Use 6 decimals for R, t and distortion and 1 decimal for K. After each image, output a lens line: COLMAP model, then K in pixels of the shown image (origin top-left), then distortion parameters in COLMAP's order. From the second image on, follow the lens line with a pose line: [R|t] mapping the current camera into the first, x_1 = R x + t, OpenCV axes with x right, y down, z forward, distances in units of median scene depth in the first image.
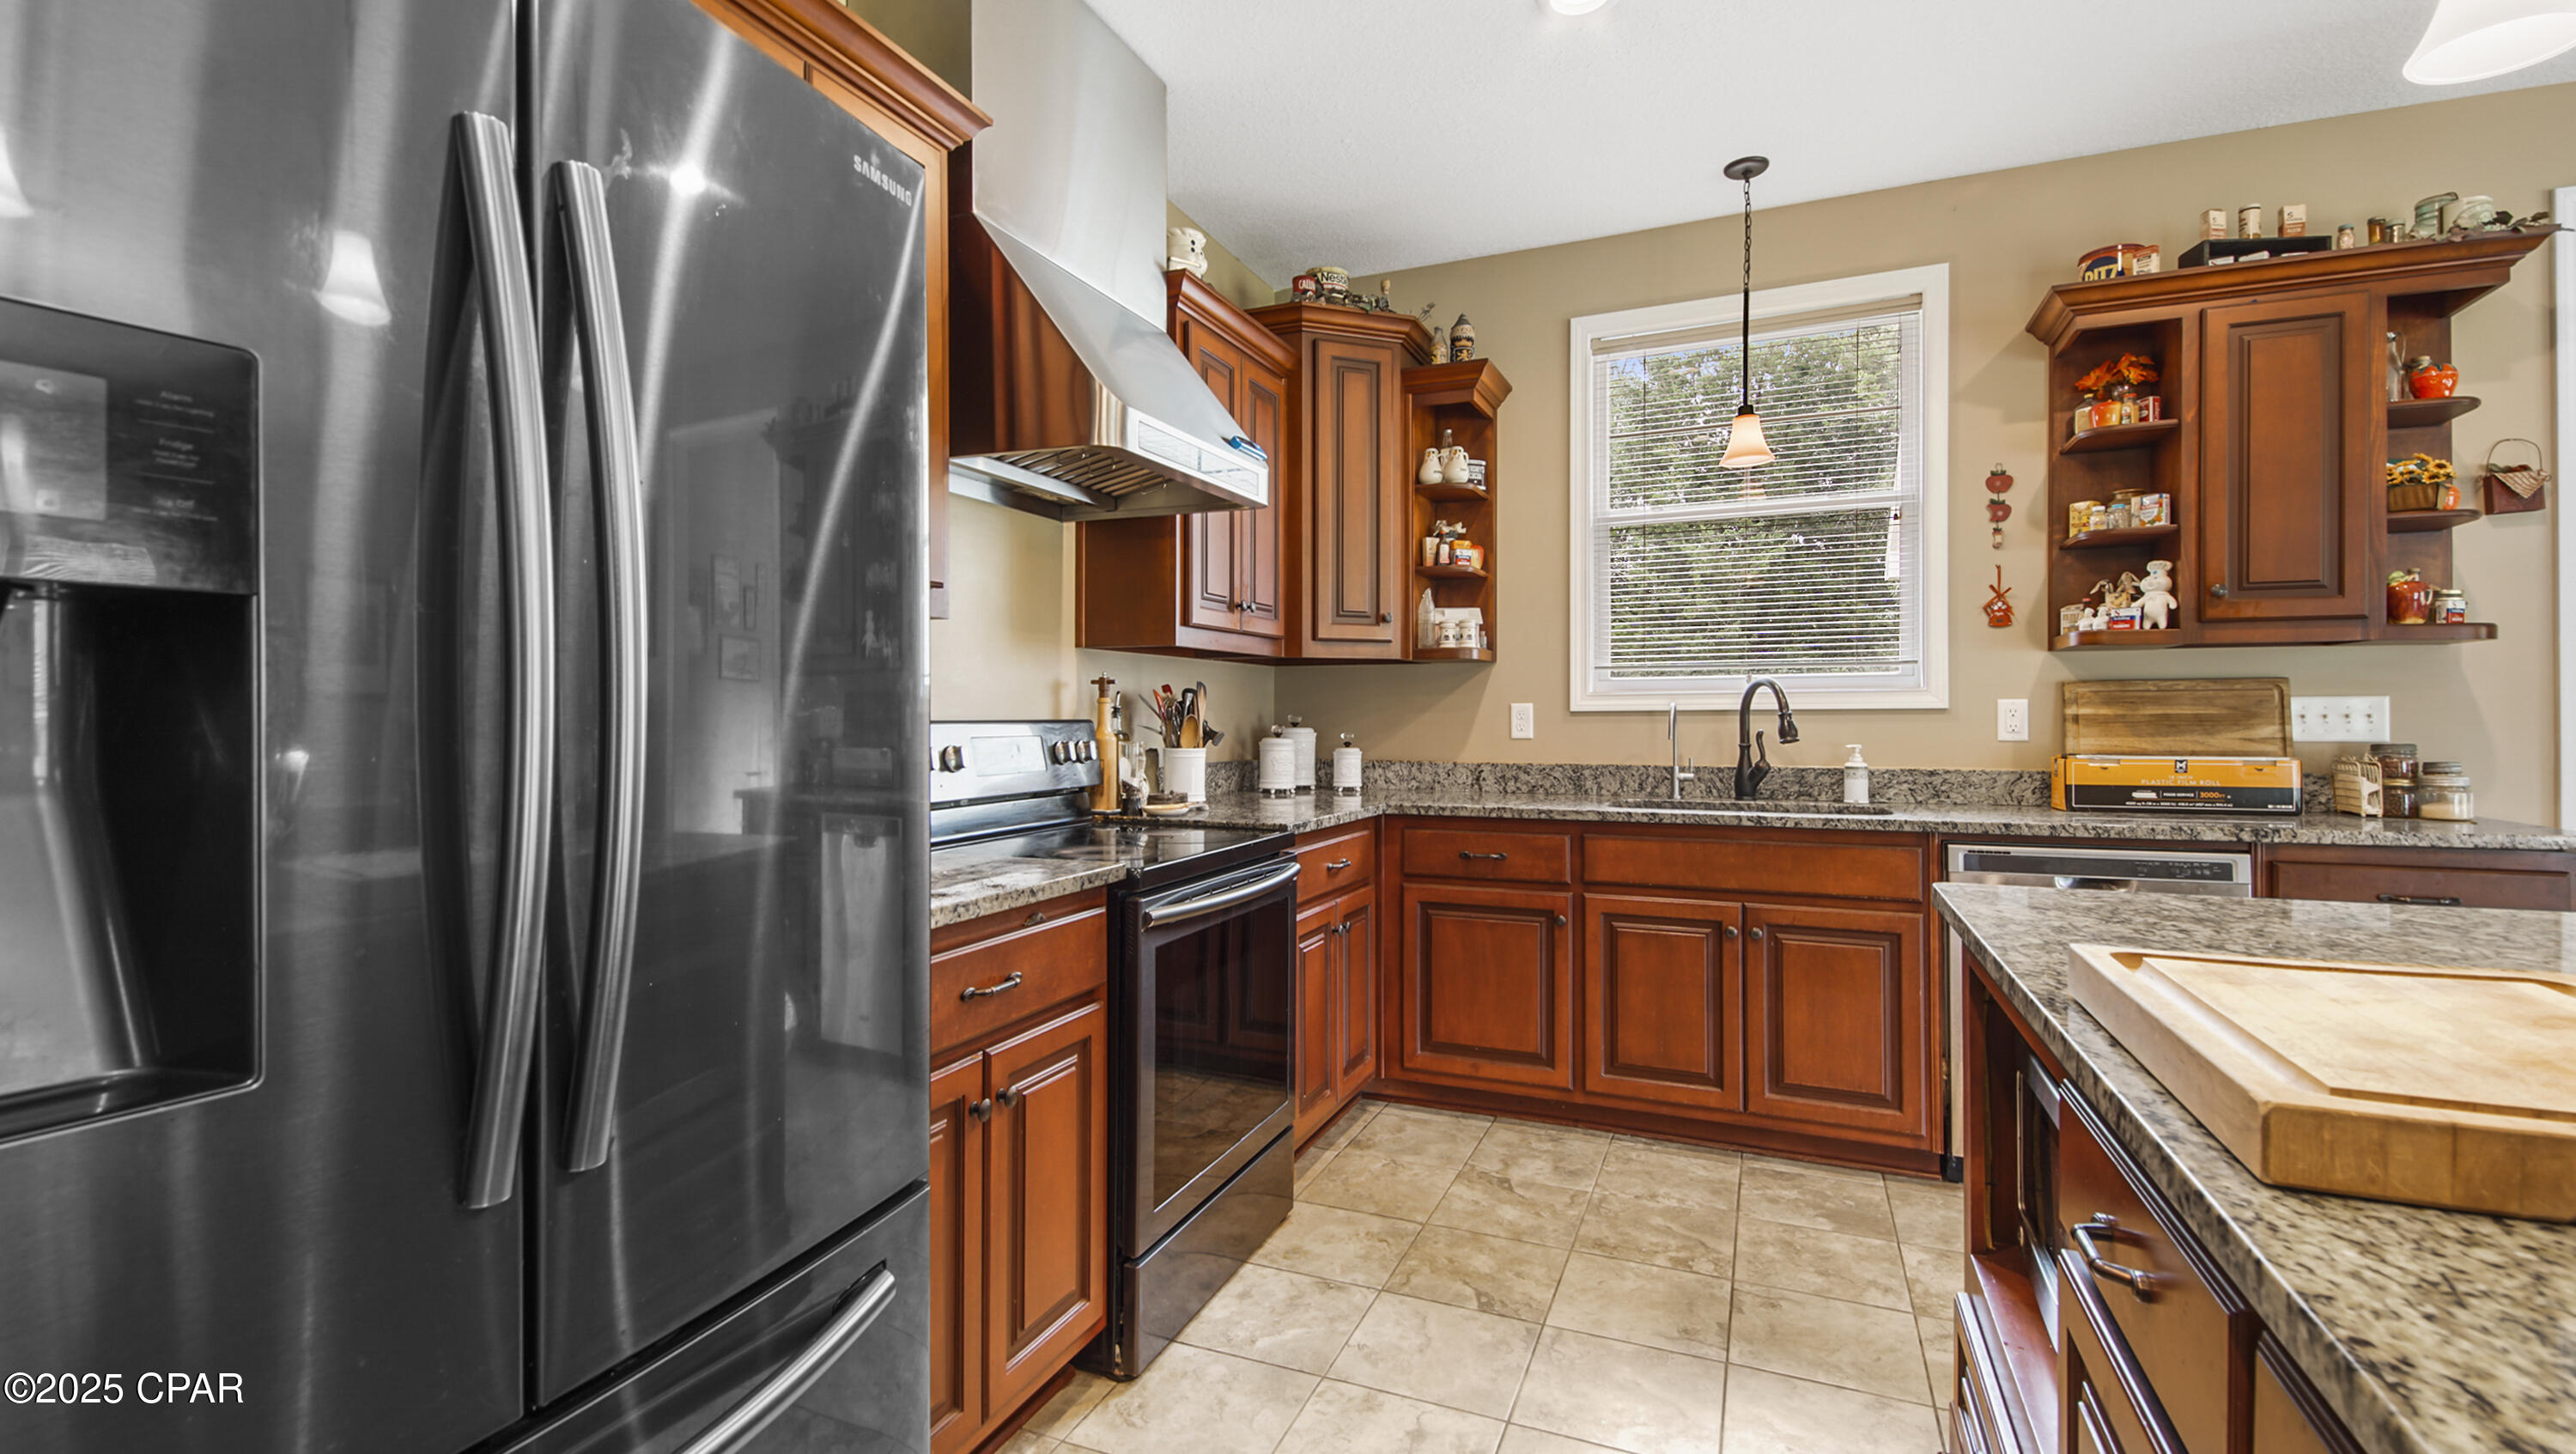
lens RADIAL K [[1147.7, 0, 1278.8], [0, 1147.7, 719.3], [0, 0, 1]] dist [0.027374, -0.008086]
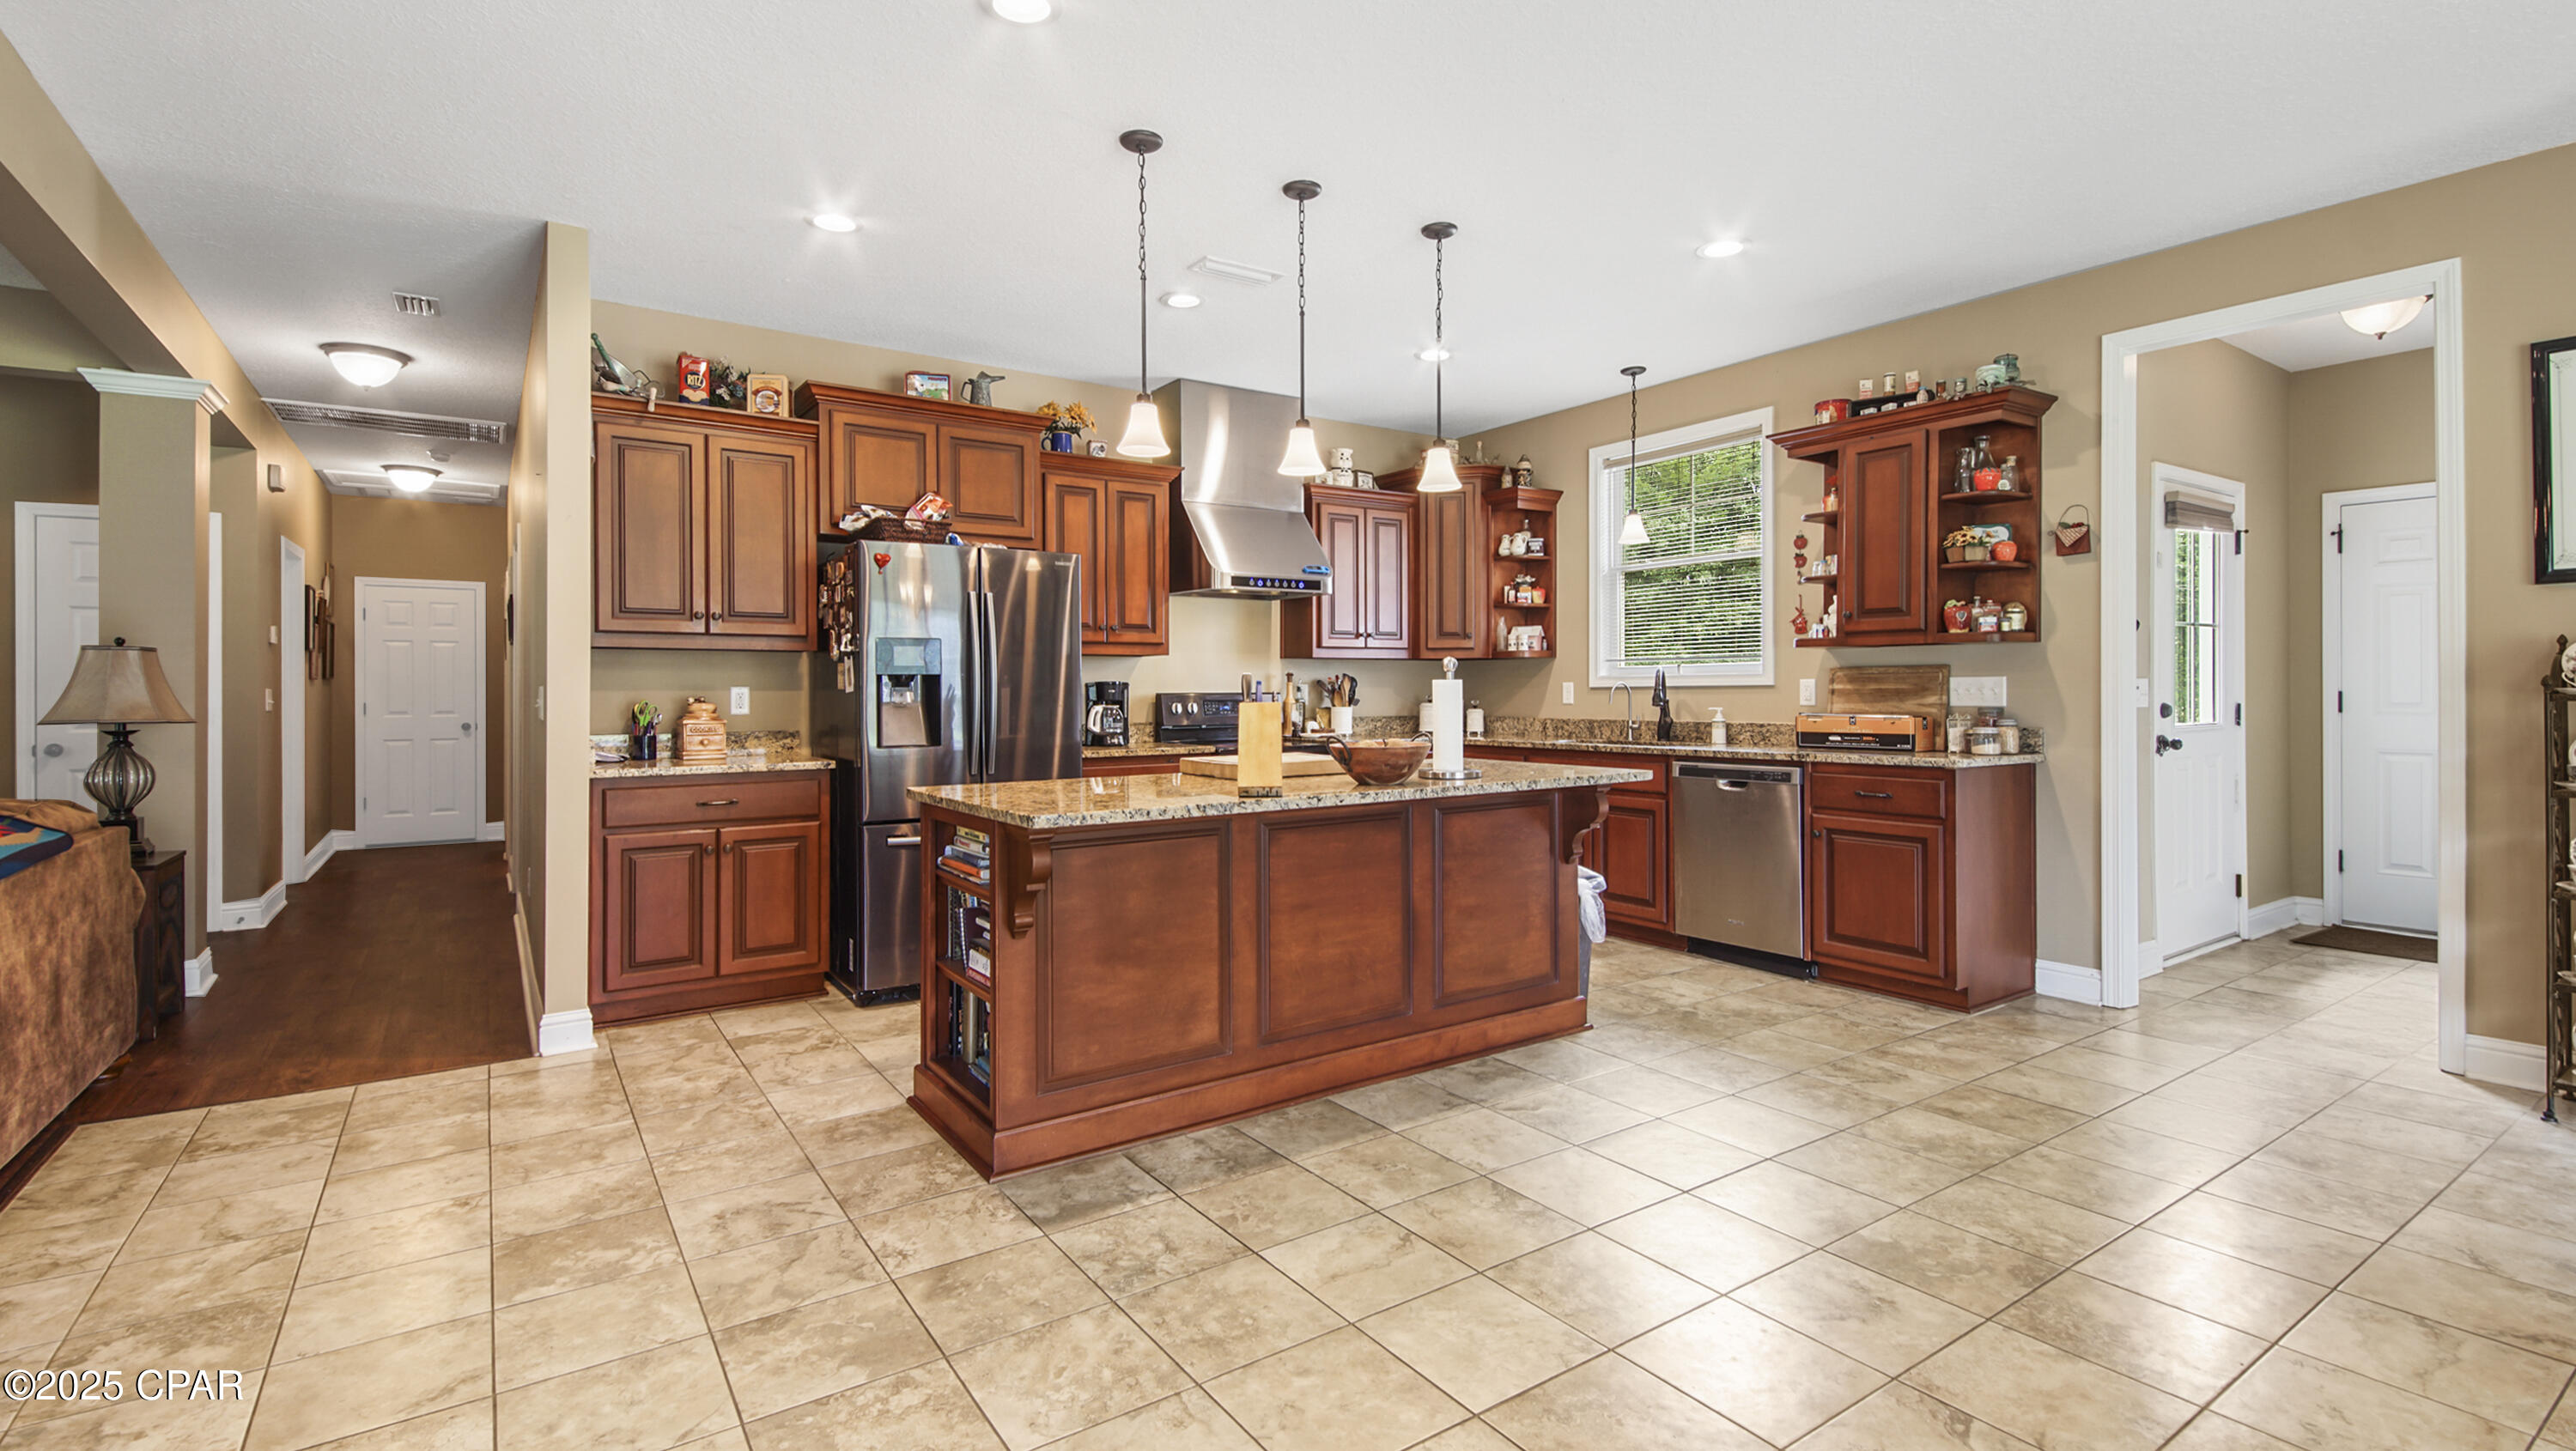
lens RADIAL K [[1147.5, 0, 1280.9], [0, 1147.5, 704.4], [0, 0, 1]] dist [0.027374, -0.008086]
pose [[0.838522, 0.004853, -0.544846, 0.952664], [0.002810, 0.999909, 0.013231, -0.006055], [0.544861, -0.012626, 0.838432, -0.765386]]
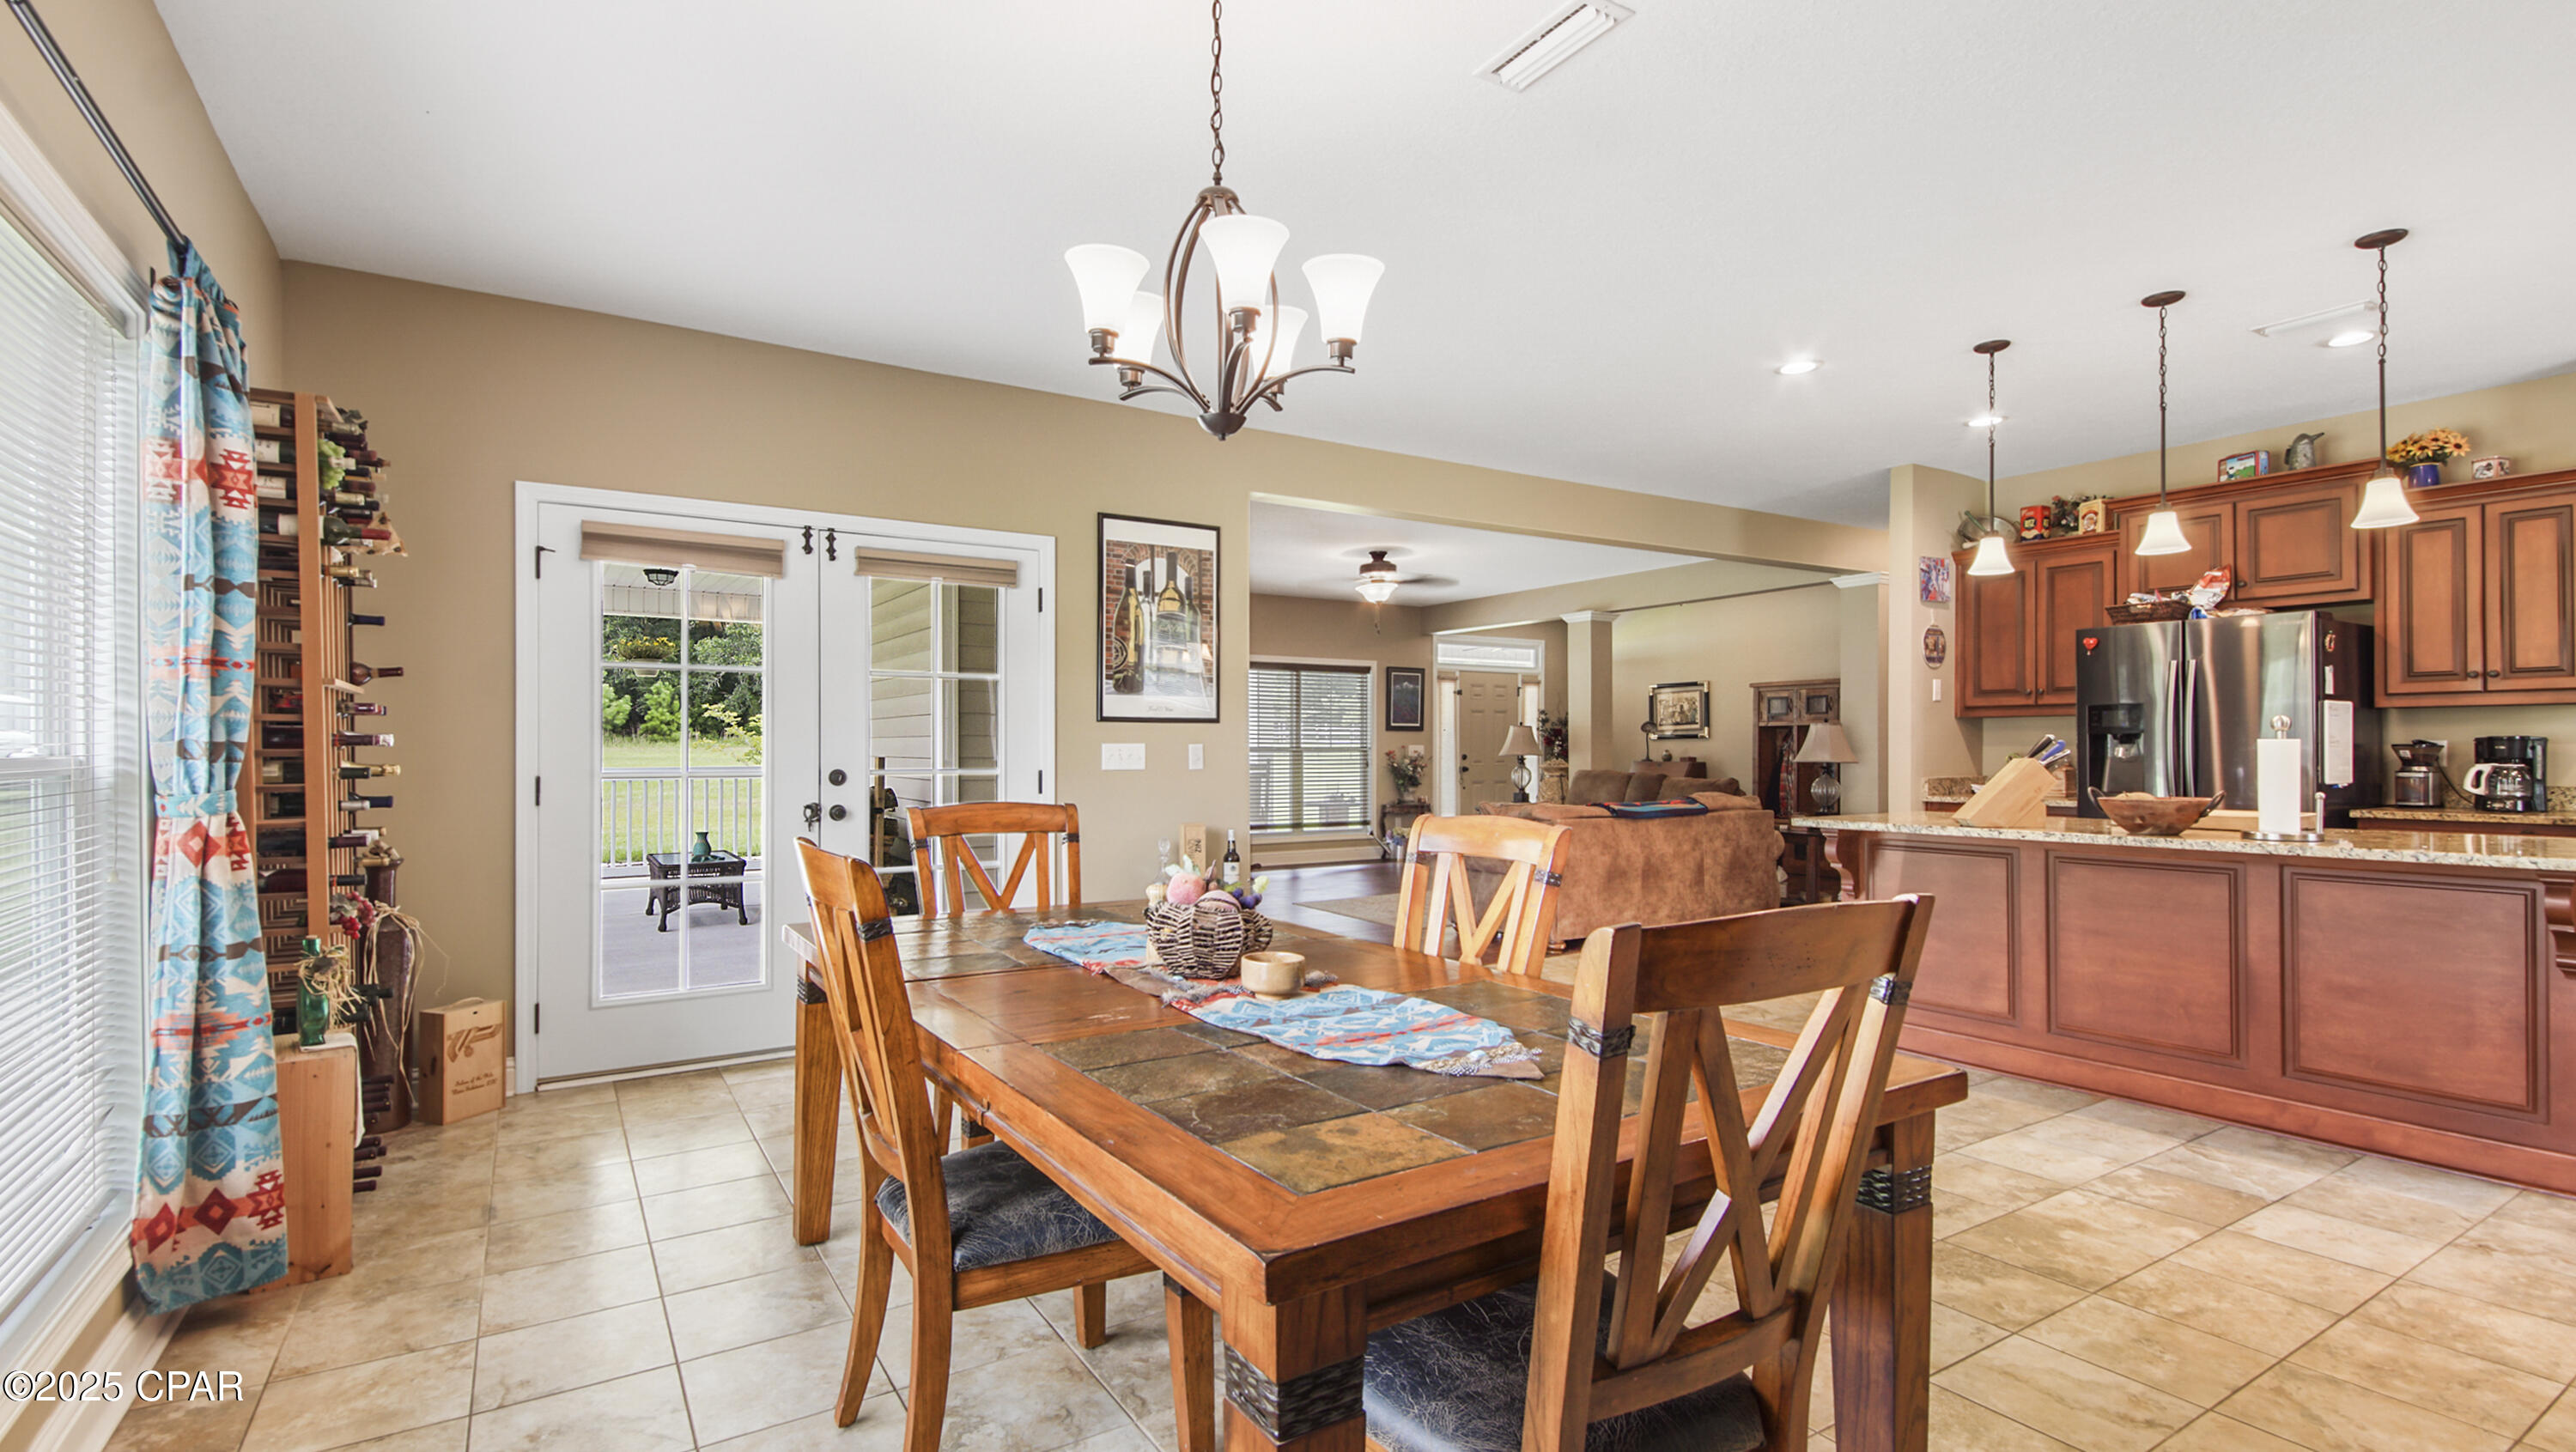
lens RADIAL K [[1147.6, 0, 1296.2], [0, 1147.6, 747.5], [0, 0, 1]] dist [0.027374, -0.008086]
pose [[-0.564771, -0.010770, -0.825177, 1.937491], [-0.007890, 0.999940, -0.007651, 0.018357], [0.825210, 0.002190, -0.564822, 0.161787]]
